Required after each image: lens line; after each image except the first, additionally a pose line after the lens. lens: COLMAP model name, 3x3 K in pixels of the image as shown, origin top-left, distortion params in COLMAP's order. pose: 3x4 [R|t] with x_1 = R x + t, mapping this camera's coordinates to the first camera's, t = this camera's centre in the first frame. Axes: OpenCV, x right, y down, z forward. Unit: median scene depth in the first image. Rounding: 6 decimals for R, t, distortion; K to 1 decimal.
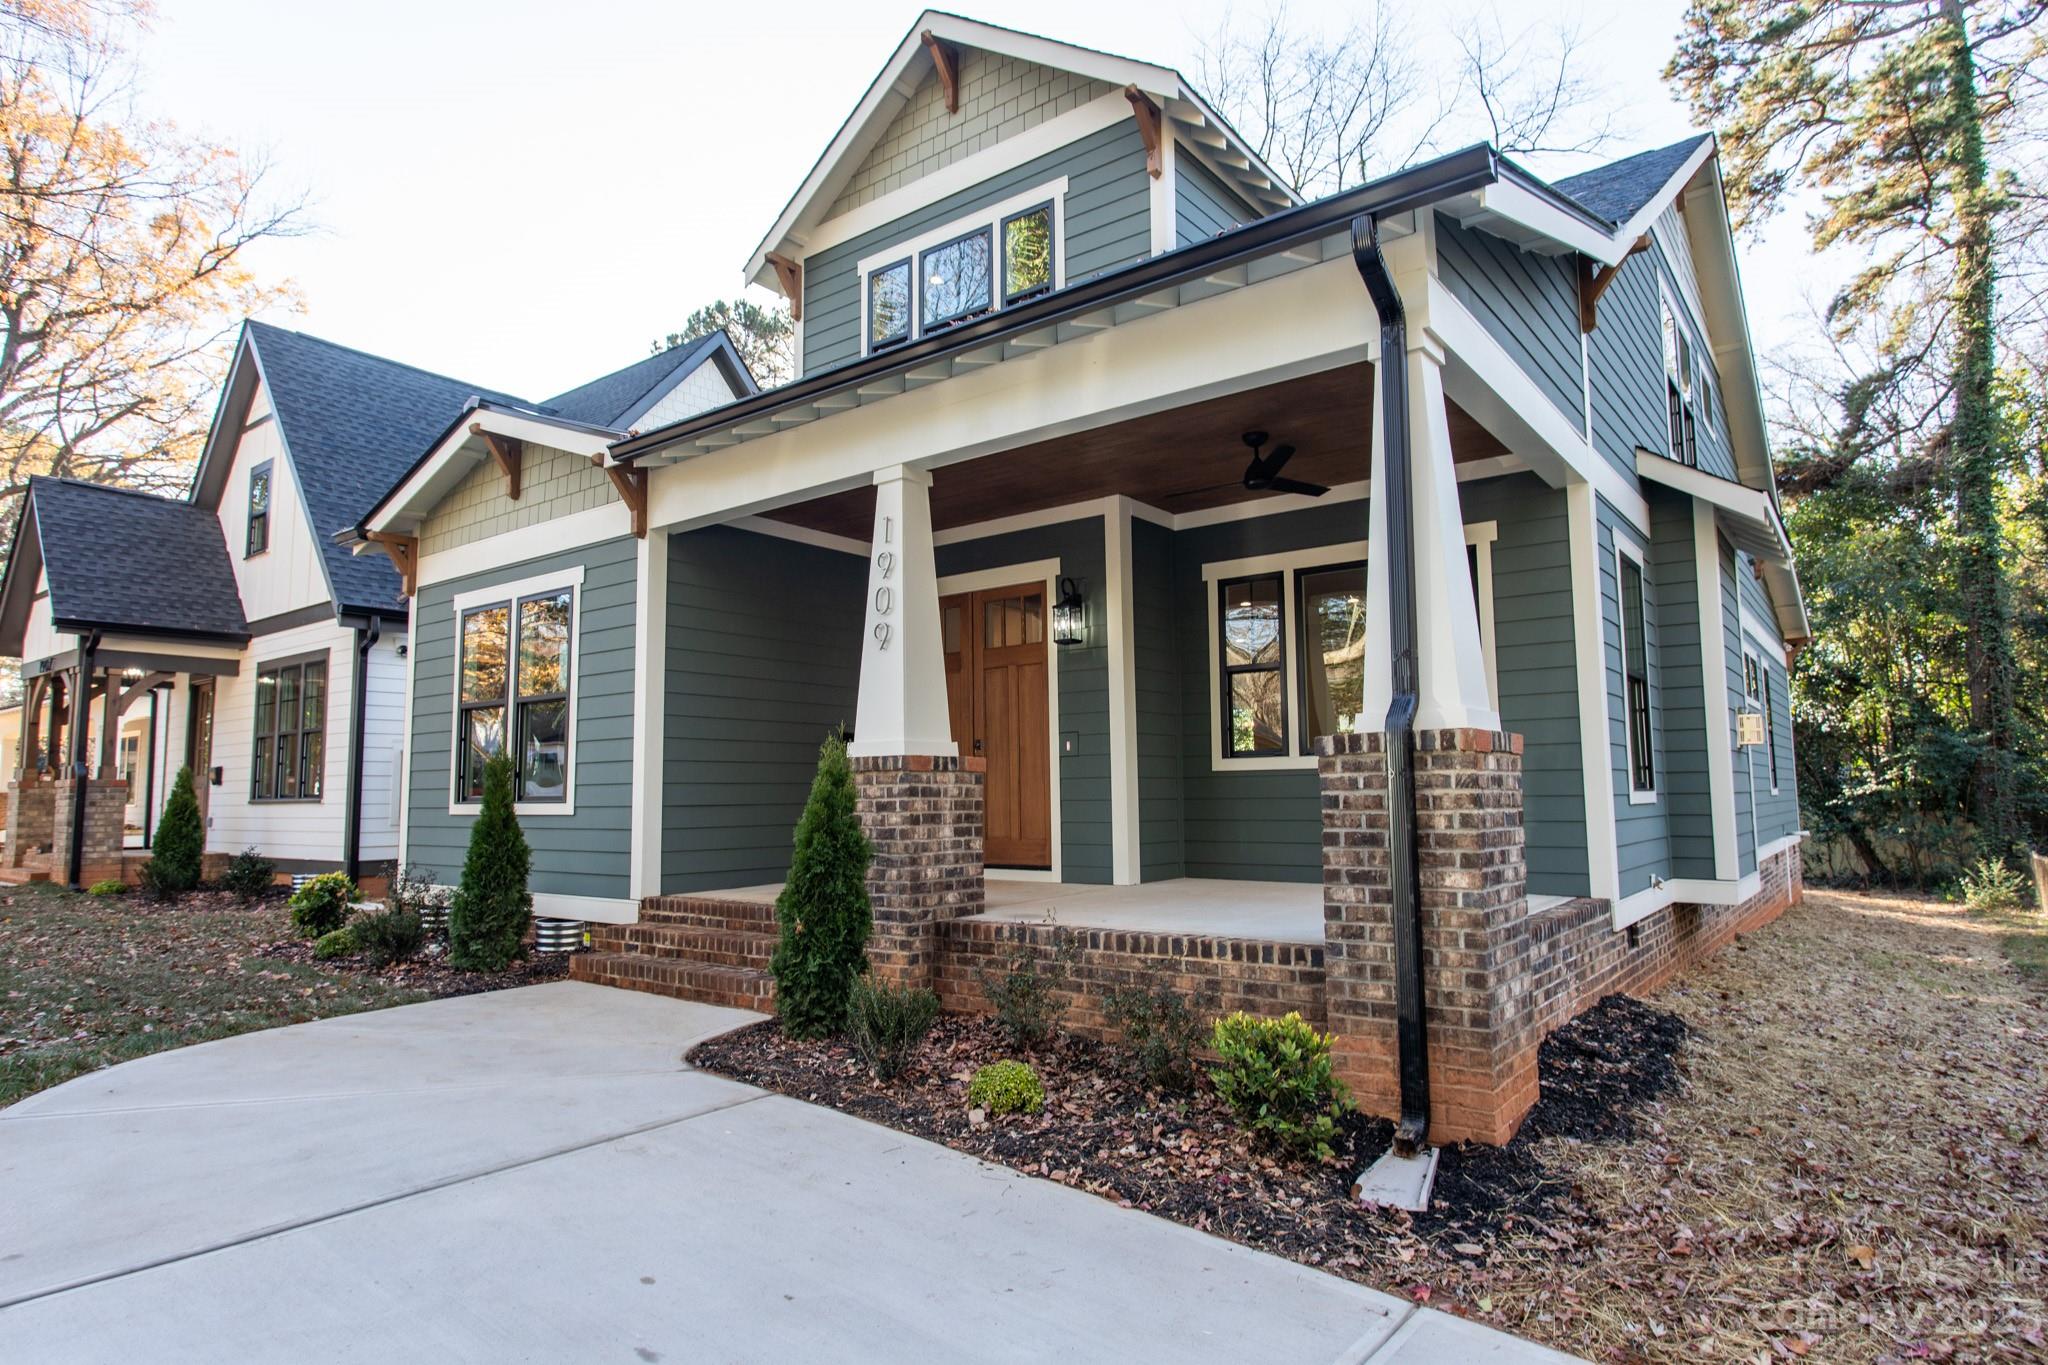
lens RADIAL K [[1144.5, 0, 1035.3], [0, 1144.5, 679.0], [0, 0, 1]] dist [0.000119, 0.000015]
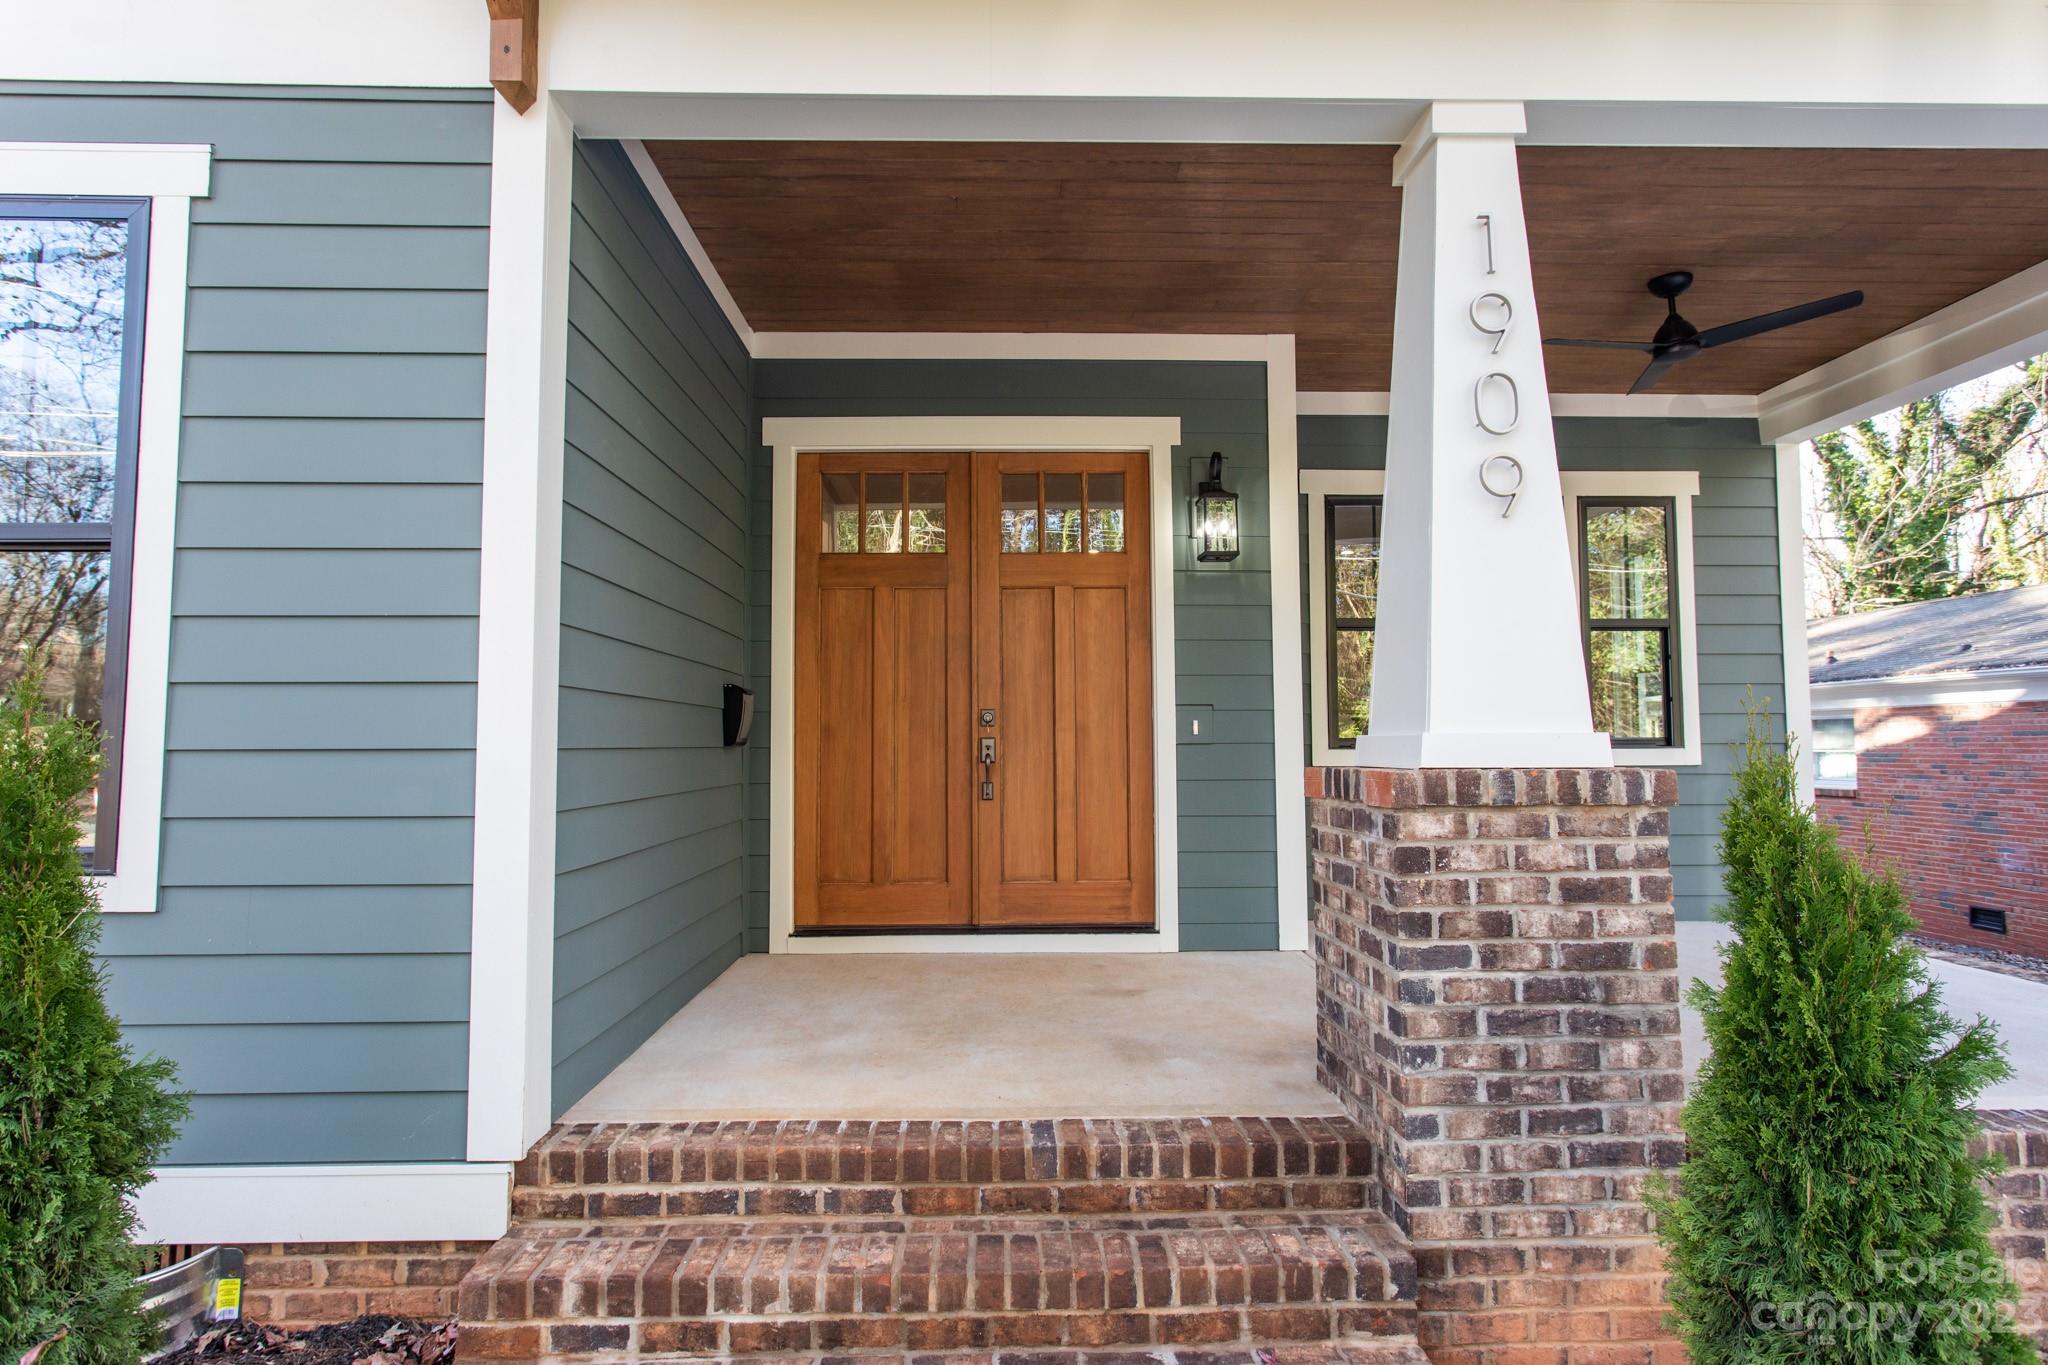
lens RADIAL K [[1061.9, 0, 1028.9], [0, 1061.9, 682.7], [0, 0, 1]] dist [-0.004222, 0.004443]
pose [[0.781129, 0.046116, 0.622665, -0.474033], [-0.070503, 0.997405, 0.014576, 0.039445], [-0.620377, -0.055285, 0.782353, 0.734426]]
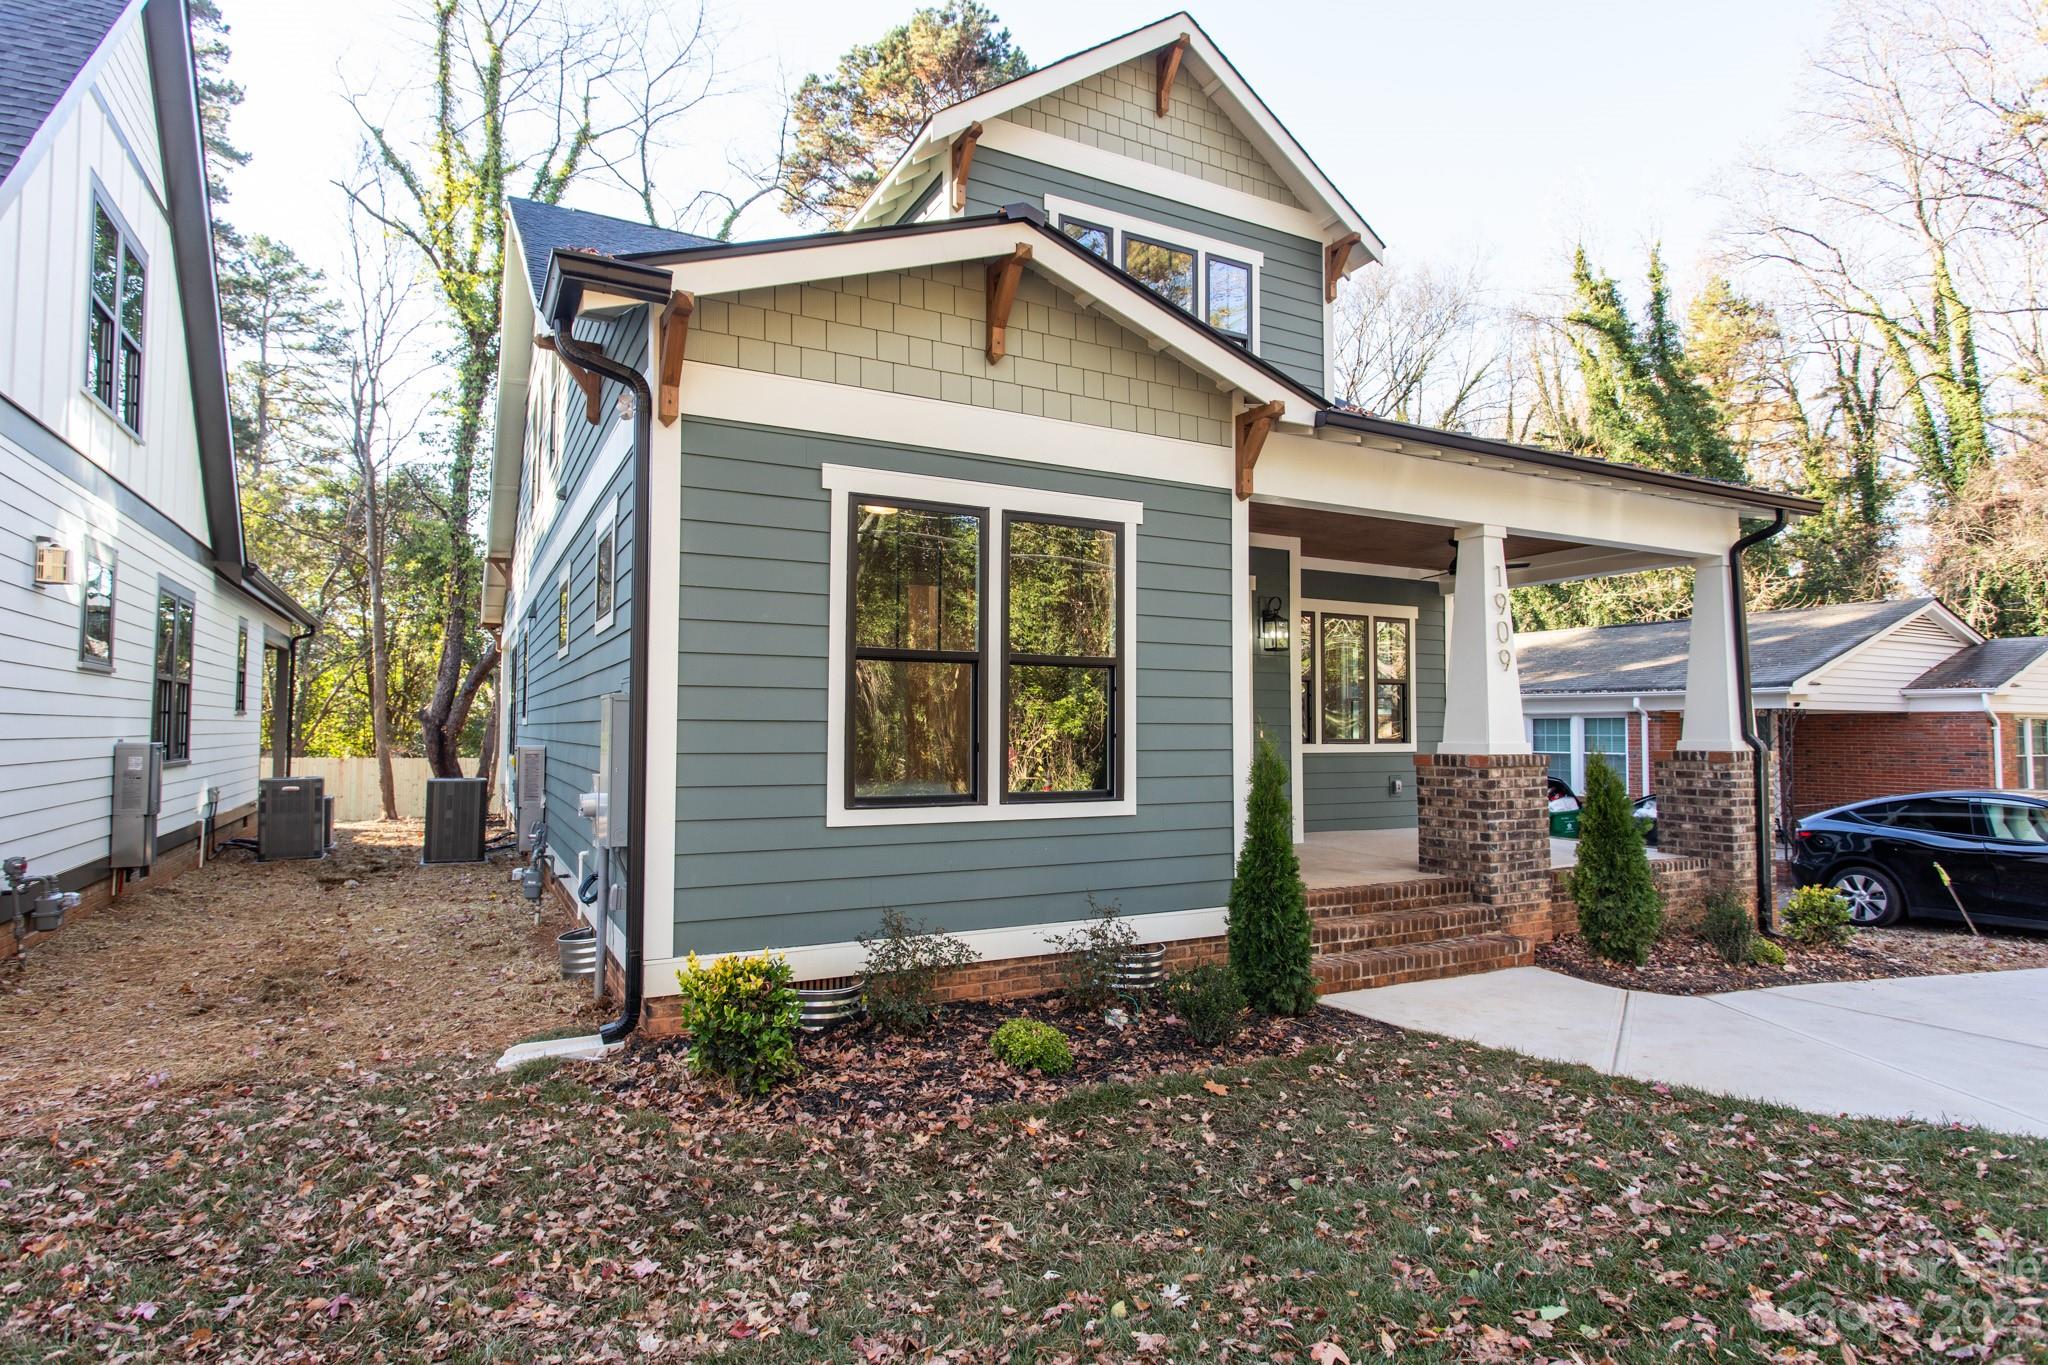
lens RADIAL K [[1061.9, 0, 1030.6], [0, 1061.9, 679.7], [0, 0, 1]] dist [-0.004222, 0.004443]
pose [[0.417423, 0.055539, 0.907013, -1.316531], [-0.101855, 0.994700, -0.014033, 0.050597], [-0.902986, -0.086526, 0.420868, 0.901229]]
